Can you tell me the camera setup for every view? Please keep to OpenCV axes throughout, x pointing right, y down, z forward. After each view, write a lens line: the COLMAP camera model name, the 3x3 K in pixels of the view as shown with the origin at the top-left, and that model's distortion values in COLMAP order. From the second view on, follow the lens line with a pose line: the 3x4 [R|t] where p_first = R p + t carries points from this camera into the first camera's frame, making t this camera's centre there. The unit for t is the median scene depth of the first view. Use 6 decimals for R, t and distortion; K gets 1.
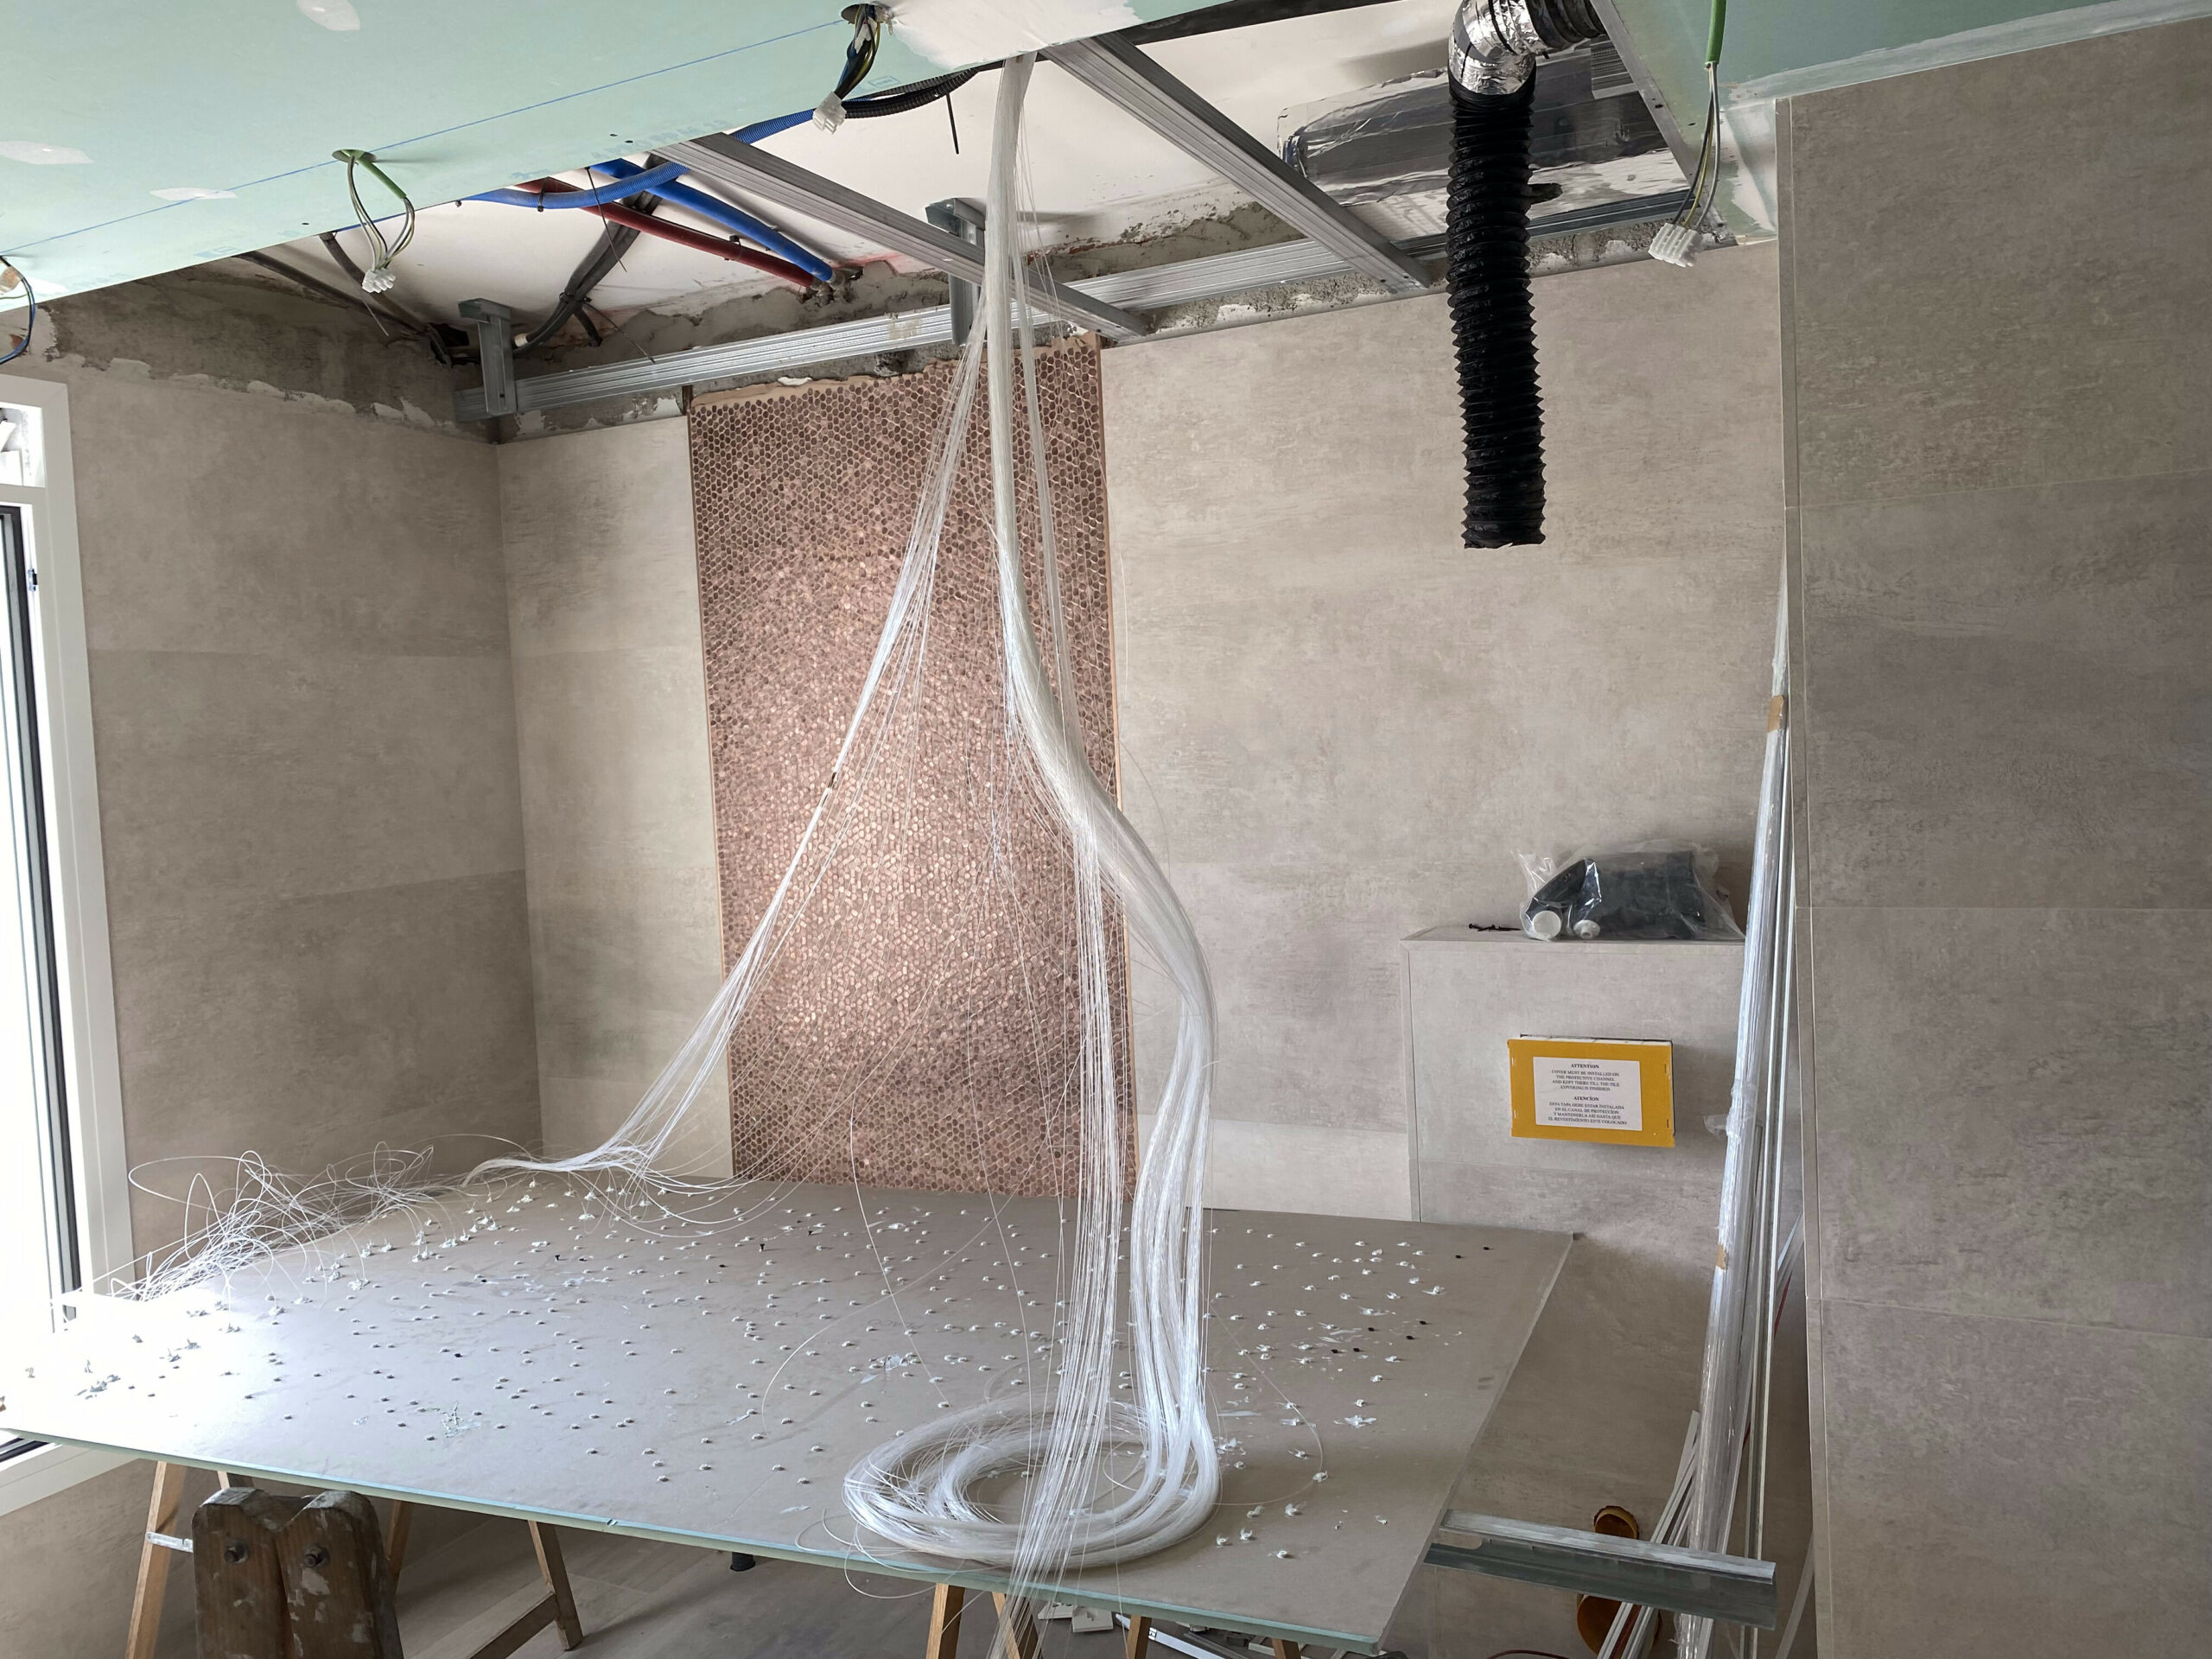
lens RADIAL K [[1674.7, 0, 1112.6], [0, 1674.7, 815.3], [0, 0, 1]] dist [0.084114, -0.132986]
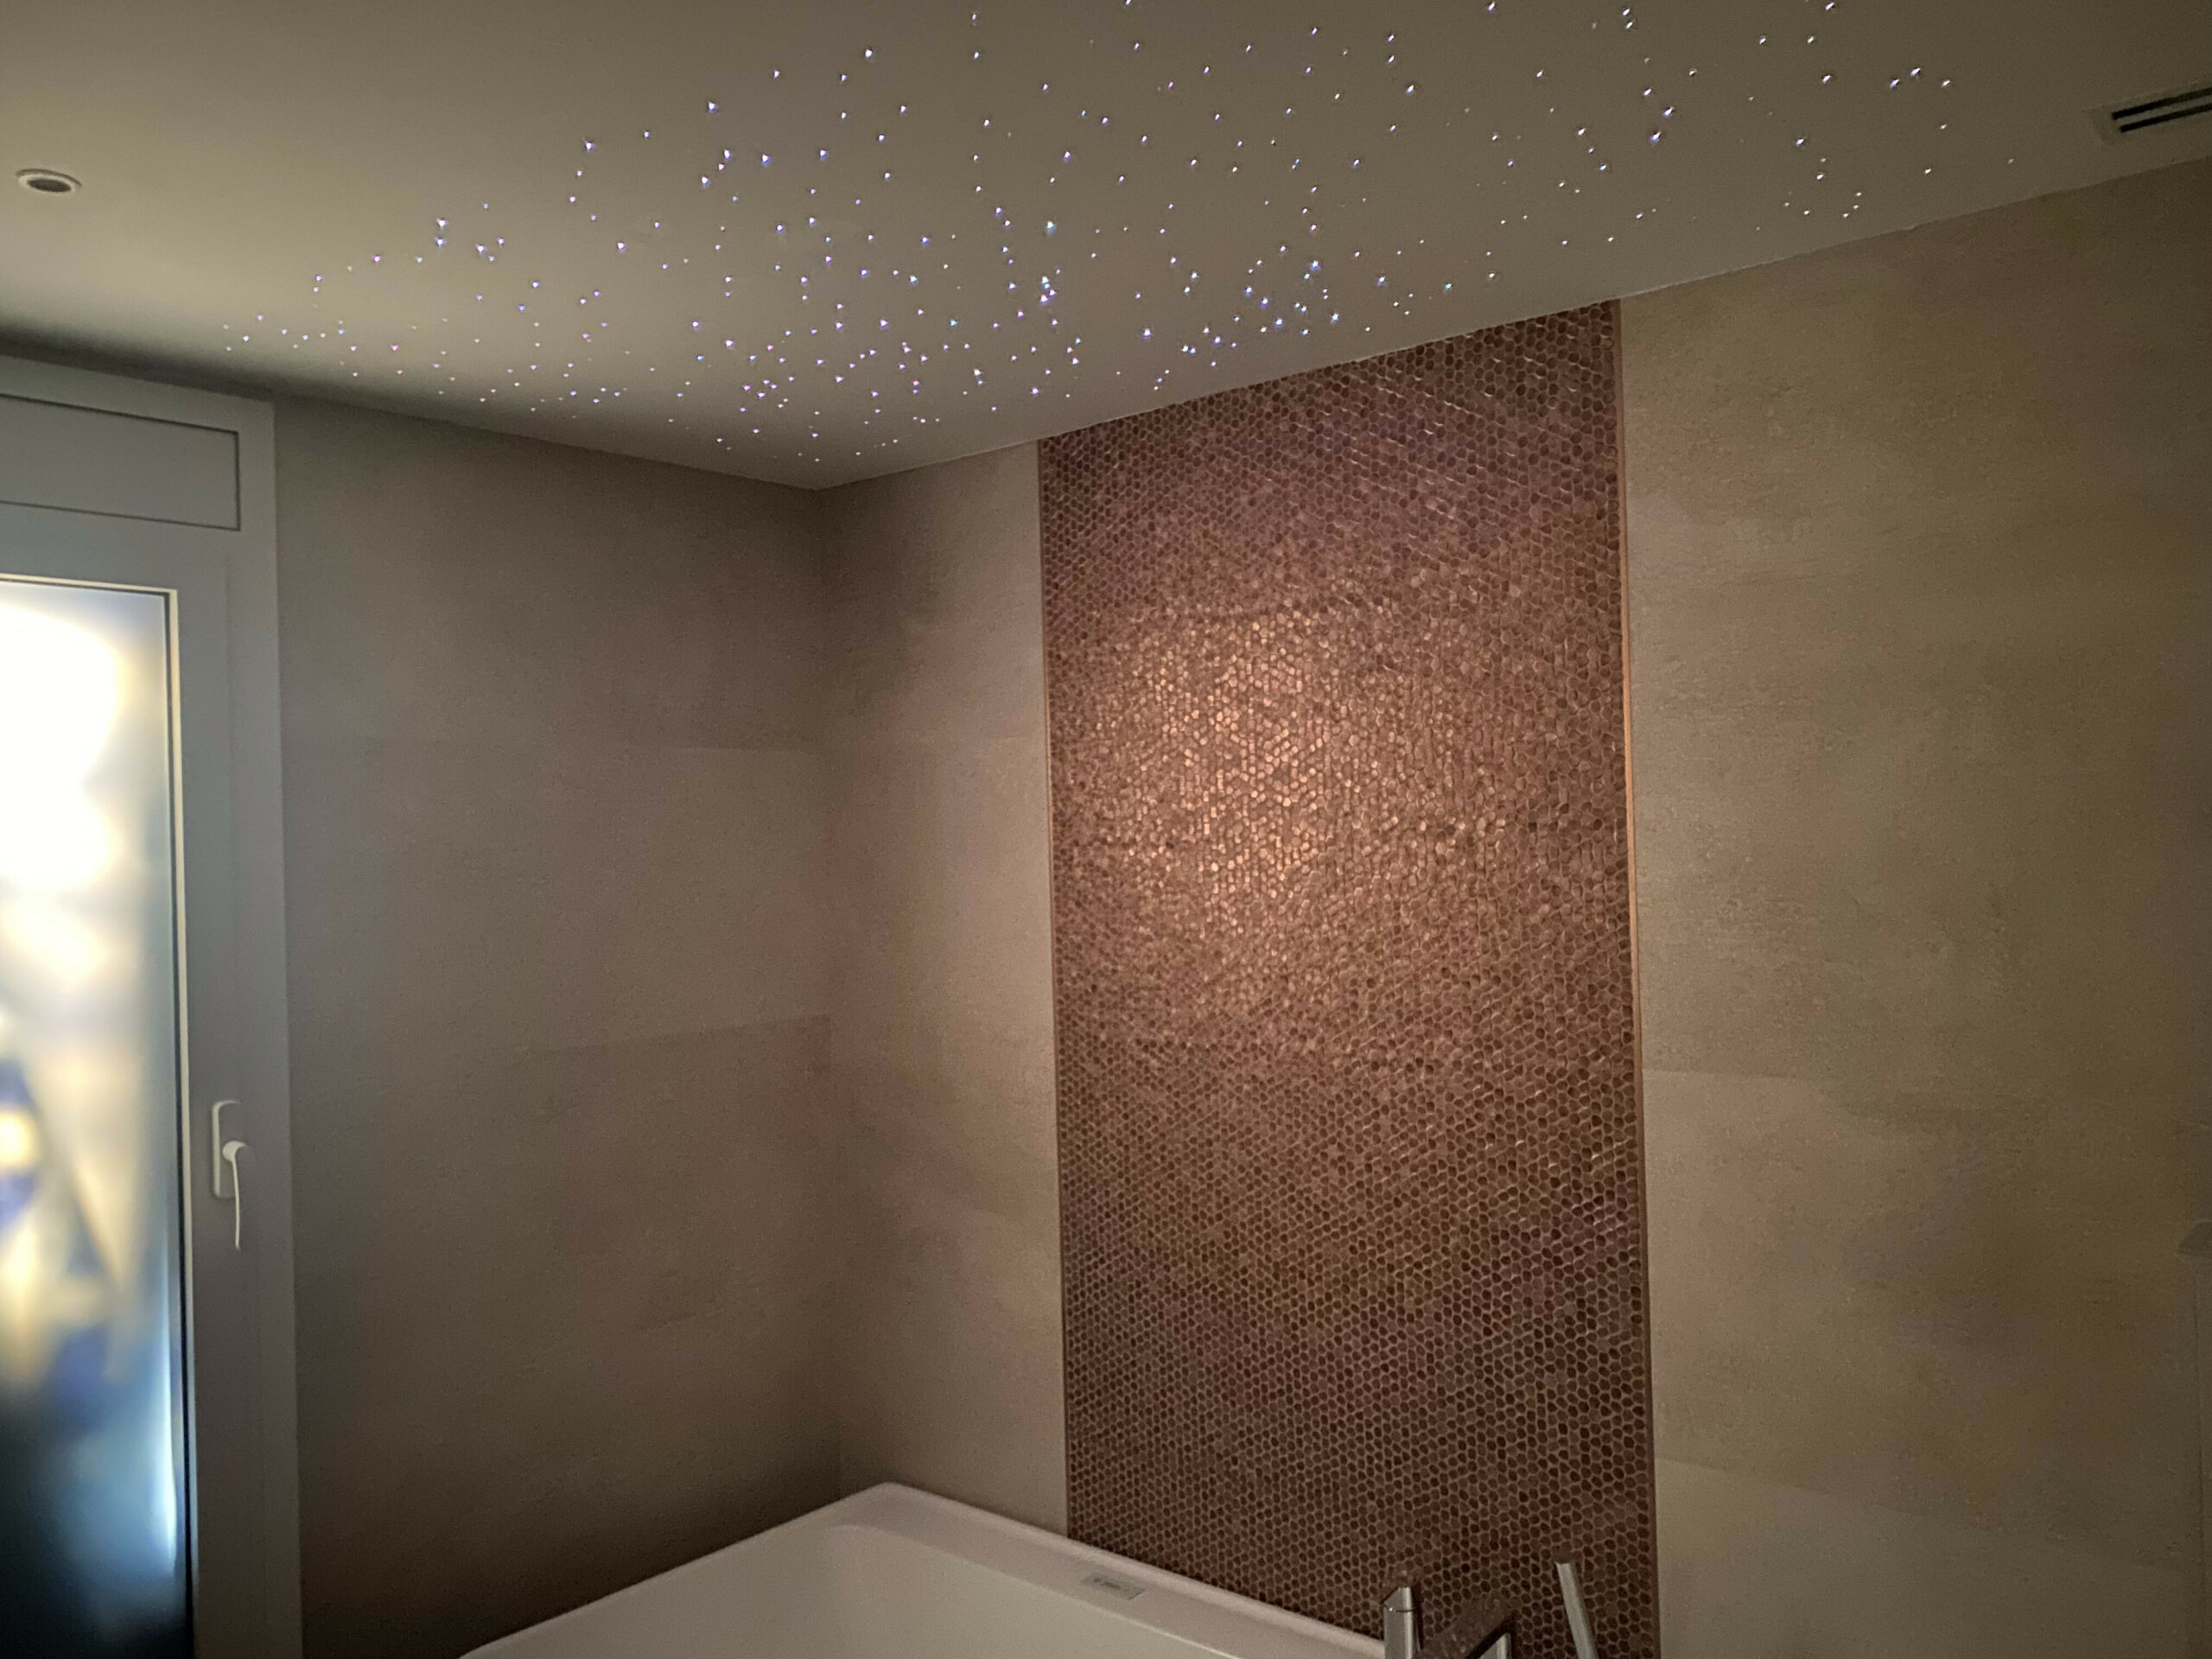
lens RADIAL K [[1674.7, 0, 1101.3], [0, 1674.7, 850.2], [0, 0, 1]] dist [0.084114, -0.132986]
pose [[0.971445, 0.020992, -0.236335, -0.043790], [-0.030452, 0.998871, -0.036449, -0.026181], [0.235303, 0.042605, 0.970988, 0.307381]]
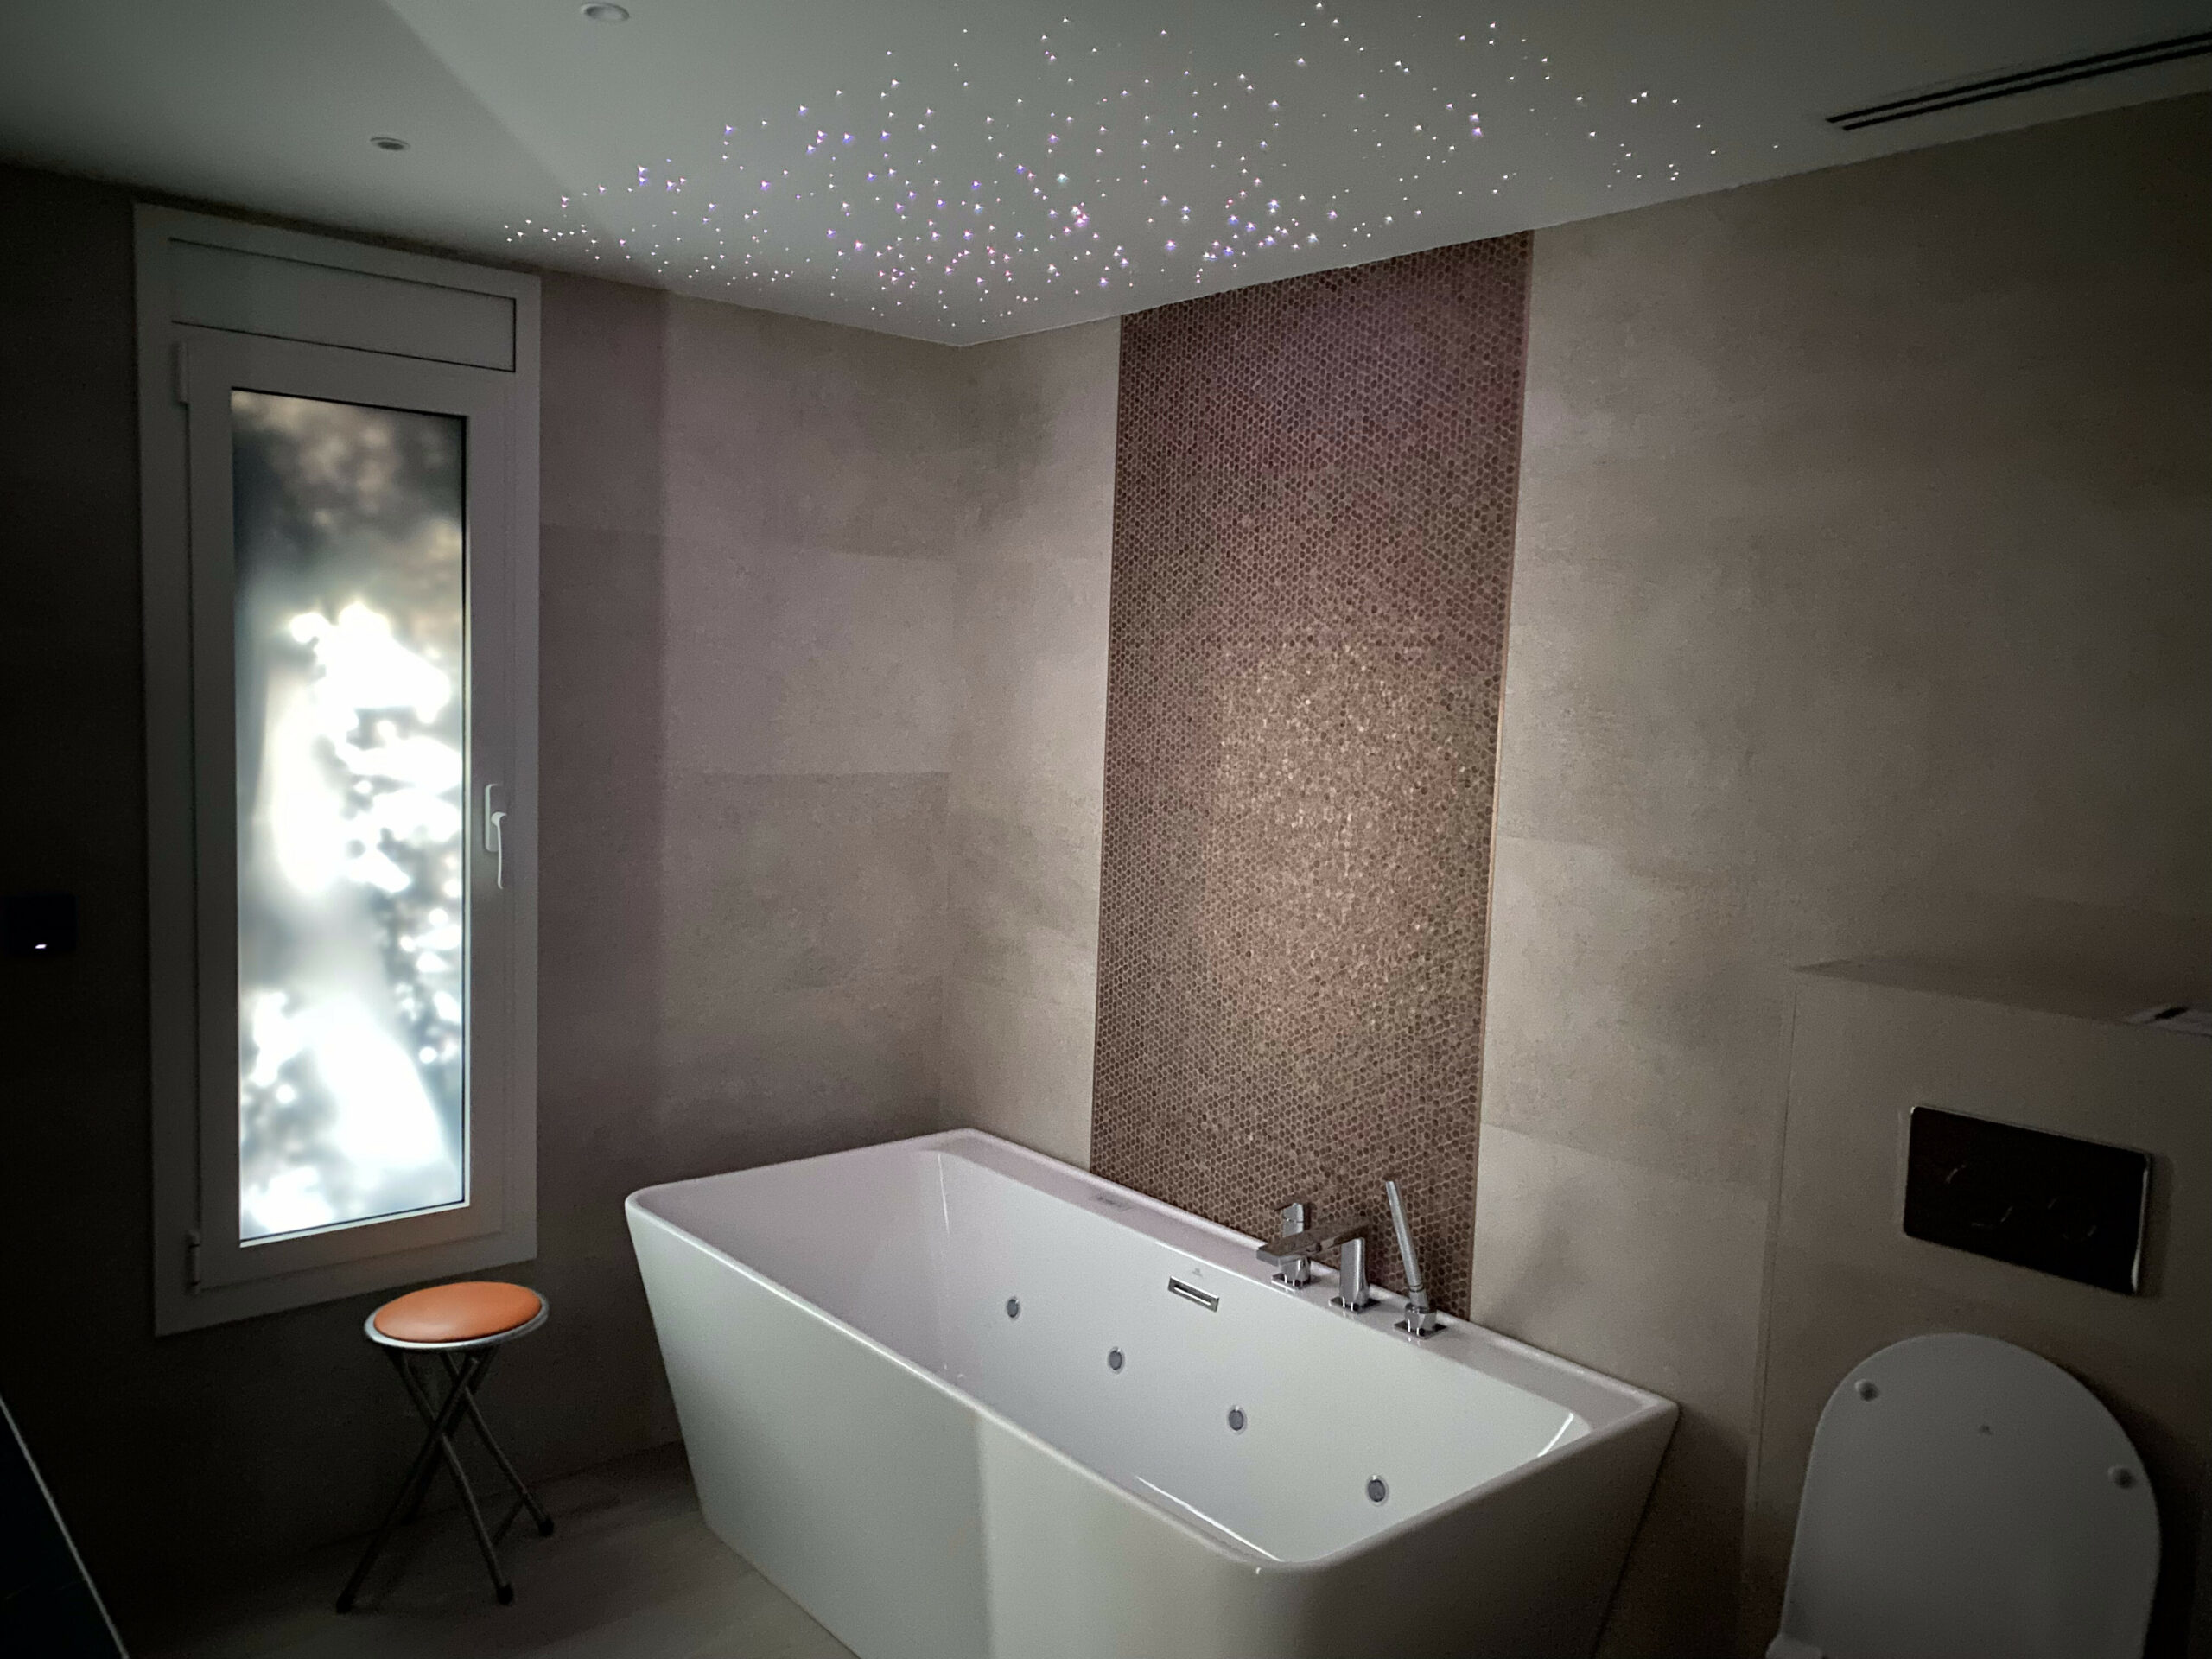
lens RADIAL K [[1674.7, 0, 1089.0], [0, 1674.7, 839.4], [0, 0, 1]] dist [0.084114, -0.132986]
pose [[0.917027, 0.119373, -0.380541, 0.145361], [-0.100110, 0.992504, 0.070098, -0.008489], [0.386056, -0.026186, 0.922103, 0.121566]]
